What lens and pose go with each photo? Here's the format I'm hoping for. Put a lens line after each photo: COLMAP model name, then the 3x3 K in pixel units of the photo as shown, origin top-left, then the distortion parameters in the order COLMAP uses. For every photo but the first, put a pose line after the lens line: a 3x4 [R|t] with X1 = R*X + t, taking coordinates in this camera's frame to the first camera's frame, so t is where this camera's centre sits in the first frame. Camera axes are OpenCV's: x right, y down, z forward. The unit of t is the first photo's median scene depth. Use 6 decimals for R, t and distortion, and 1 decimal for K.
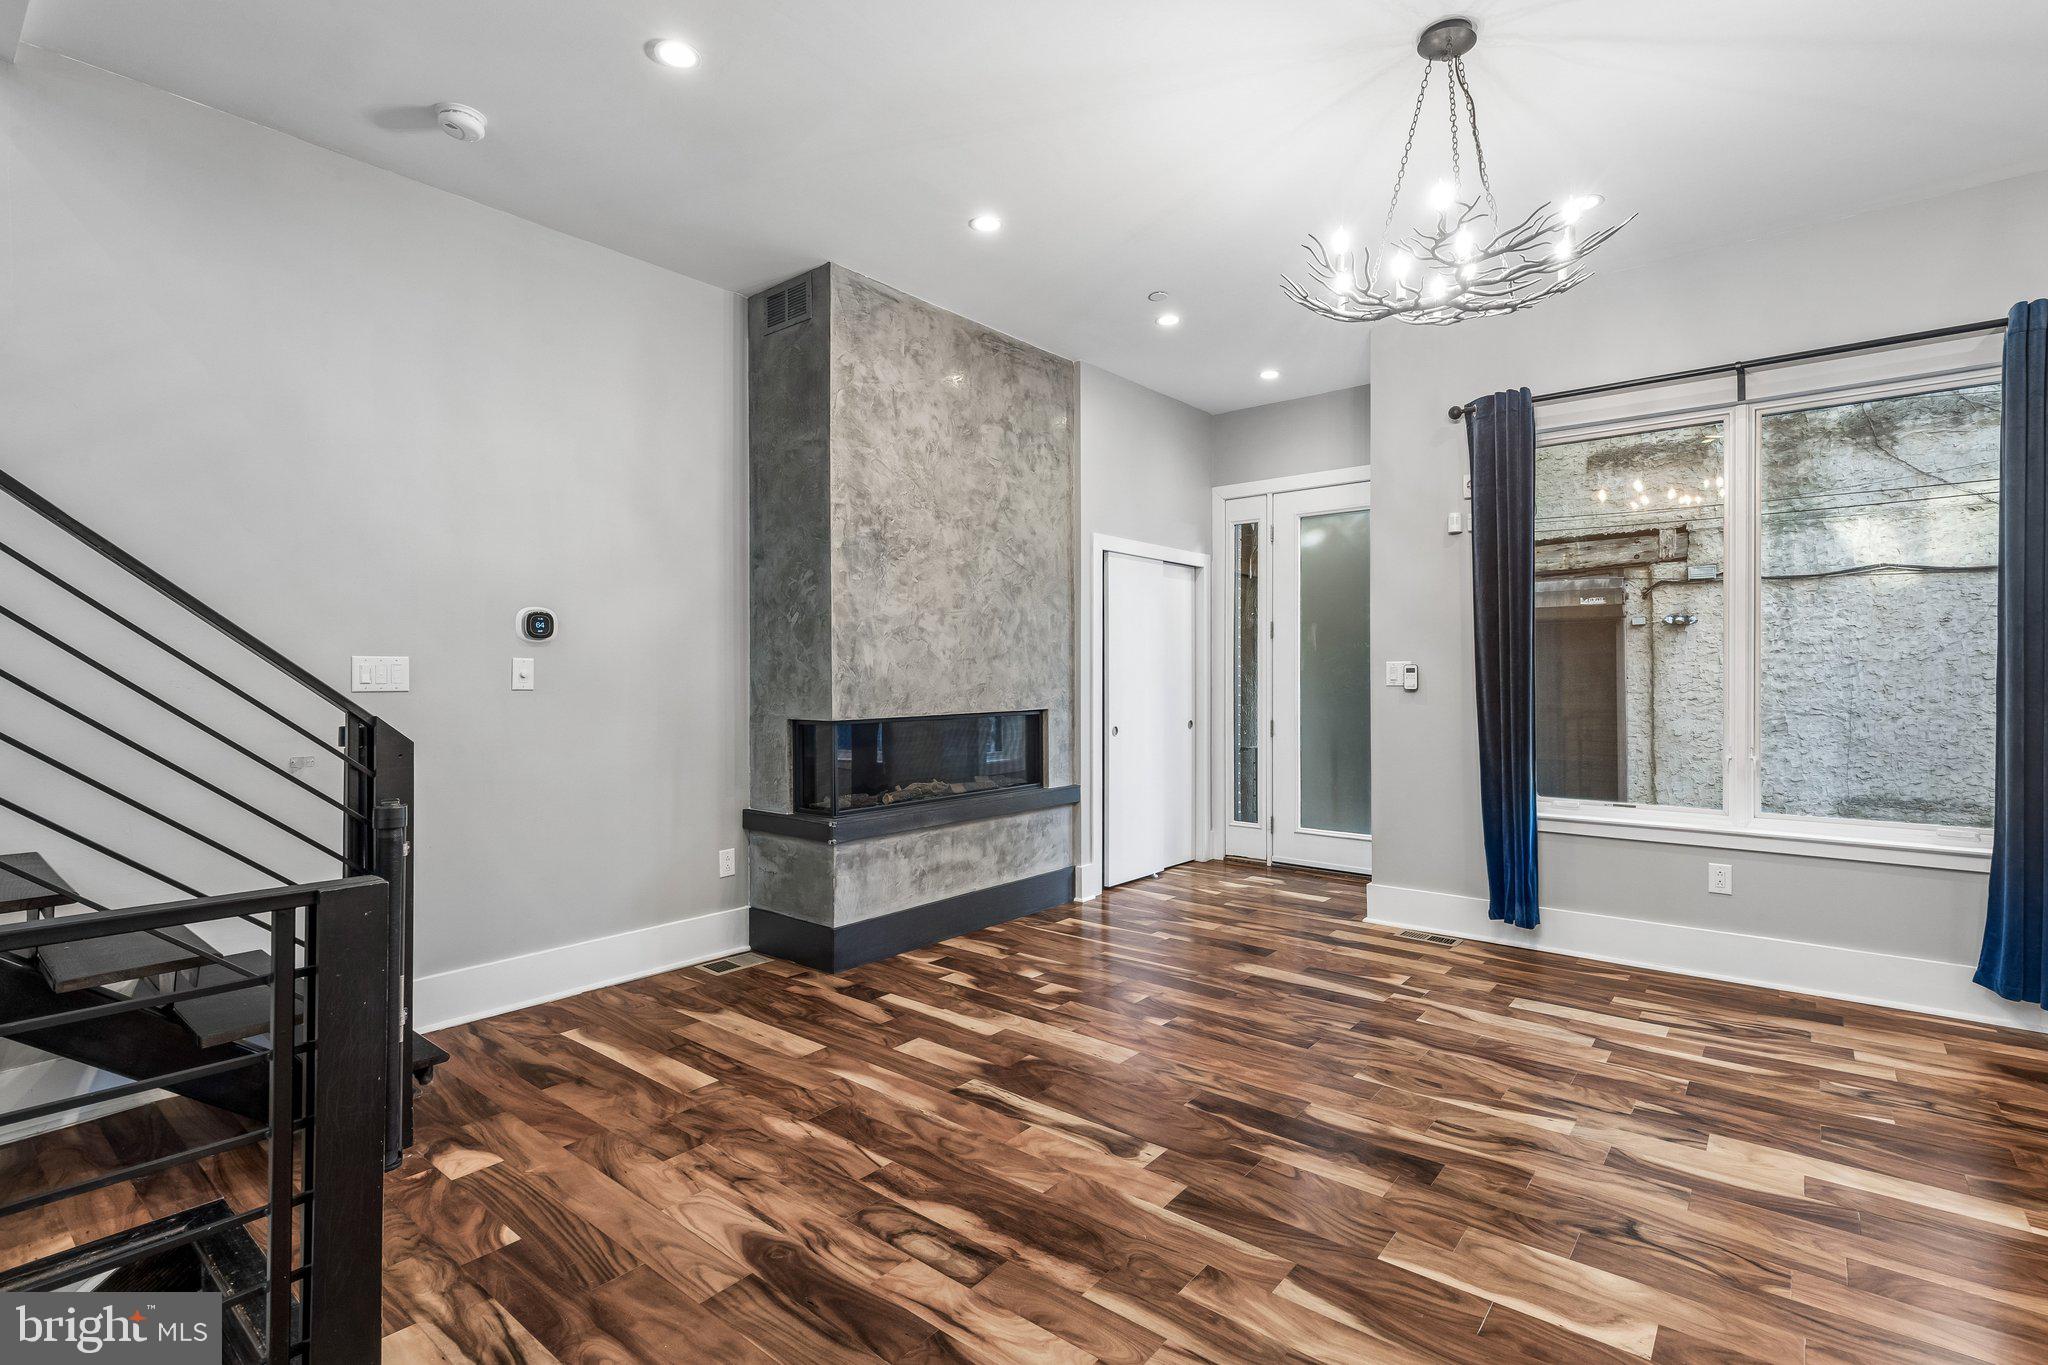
lens RADIAL K [[944.2, 0, 1024.0], [0, 944.2, 682.5], [0, 0, 1]] dist [0.005802, -0.000106]
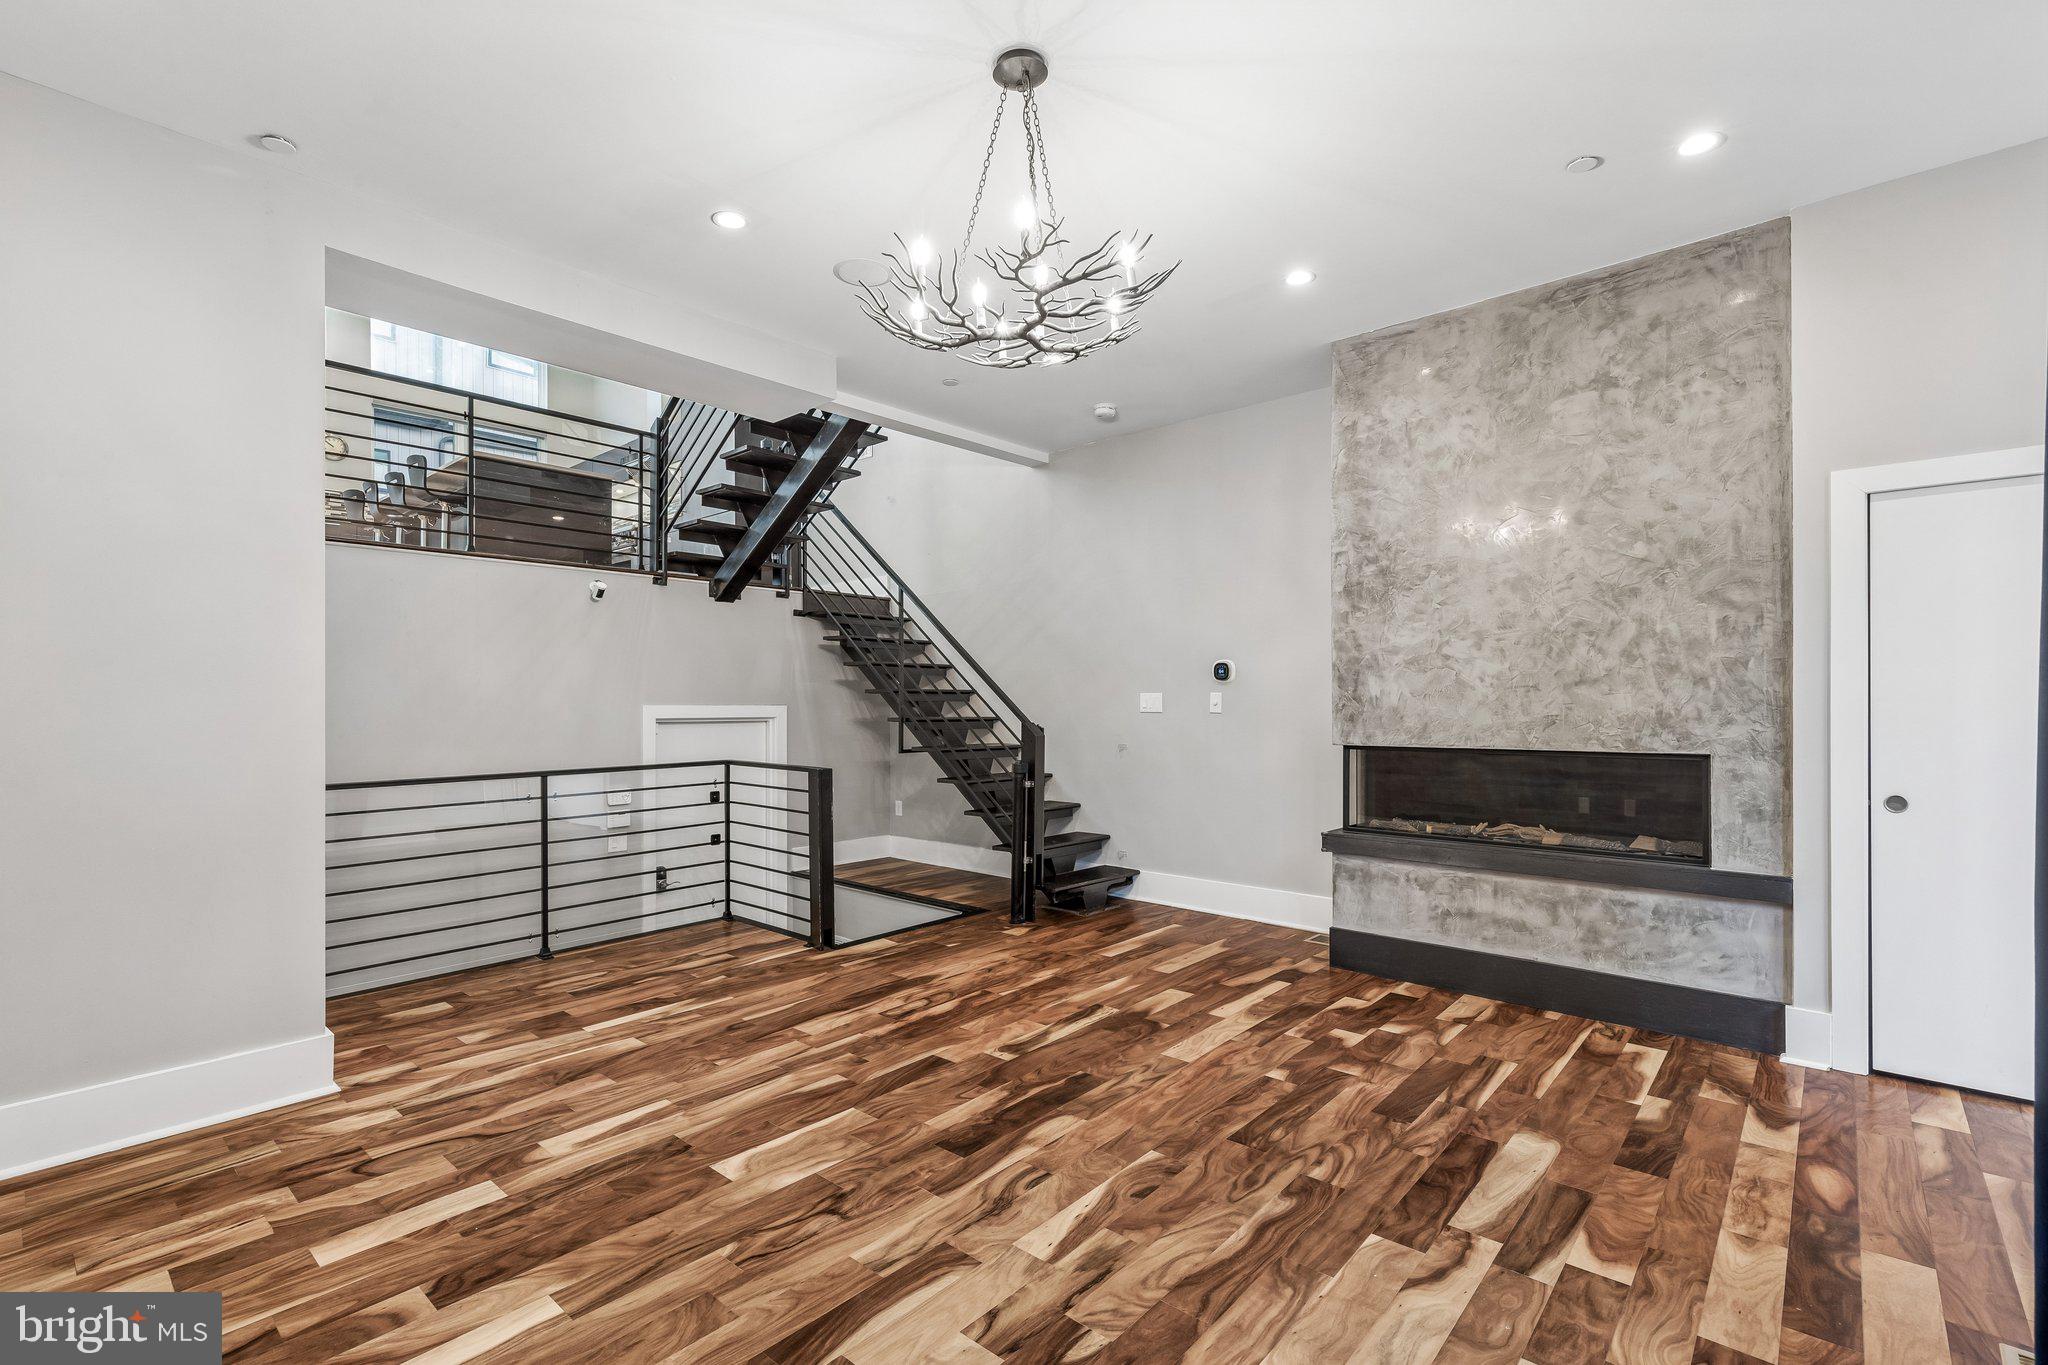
lens RADIAL K [[918.7, 0, 1040.4], [0, 918.7, 704.6], [0, 0, 1]] dist [0.010087, -0.000150]
pose [[-0.019643, 0.006212, -0.999788, 0.984645], [-0.005065, 0.999967, 0.006312, -0.013918], [0.999794, 0.005188, -0.019611, 0.723206]]
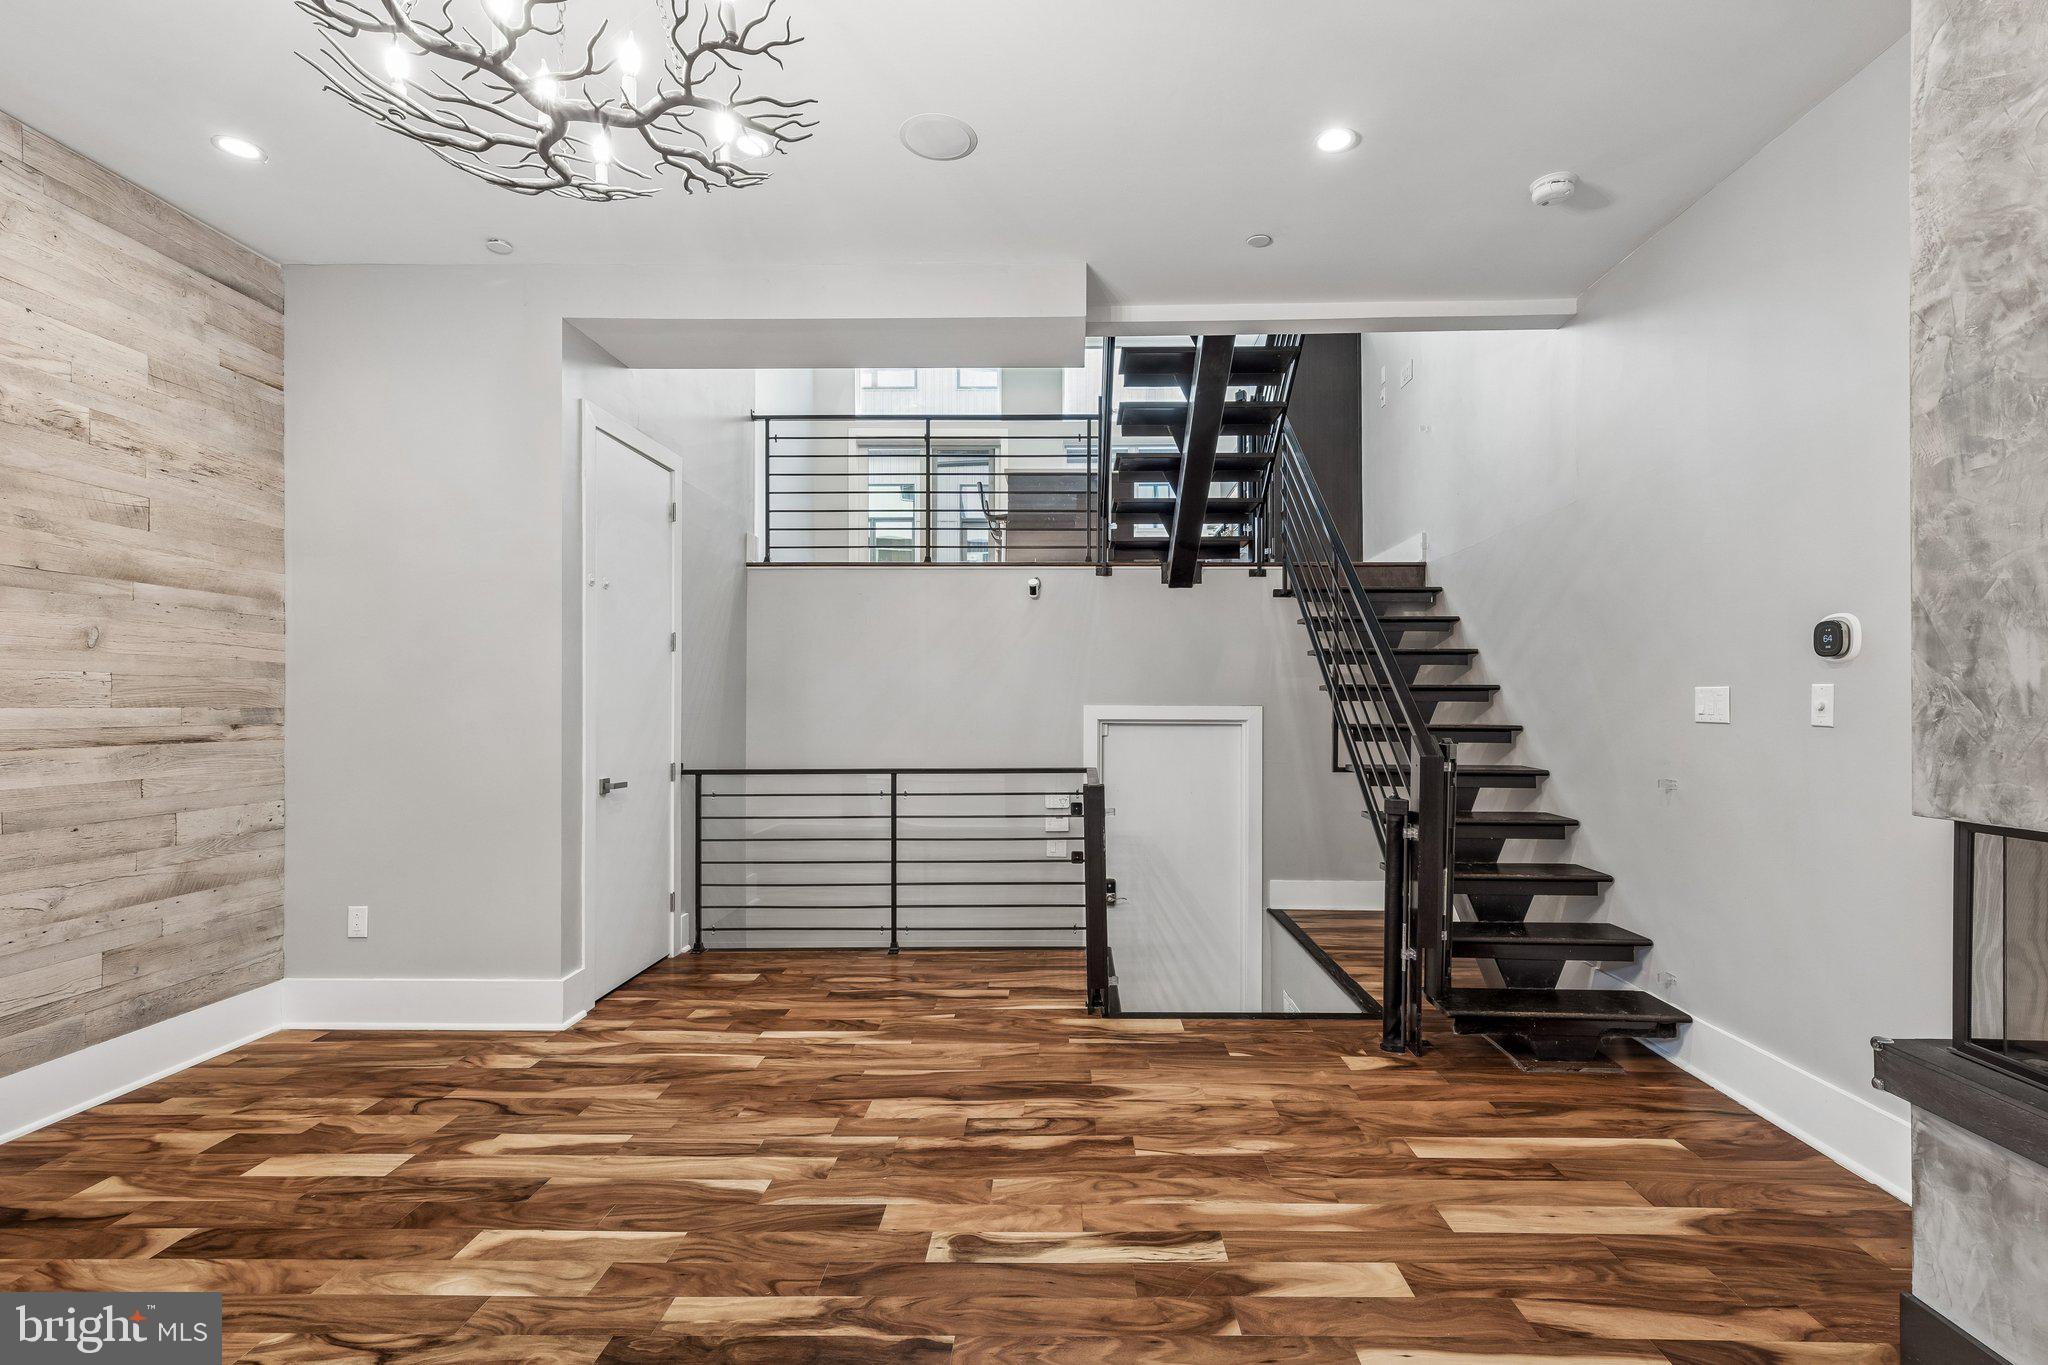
lens RADIAL K [[947.3, 0, 1055.0], [0, 947.3, 699.2], [0, 0, 1]] dist [0.008013, -0.001332]
pose [[-0.774749, -0.000659, -0.632268, 0.410561], [-0.003612, 0.999988, 0.003384, -0.013714], [0.632258, 0.004906, -0.774742, 1.176972]]
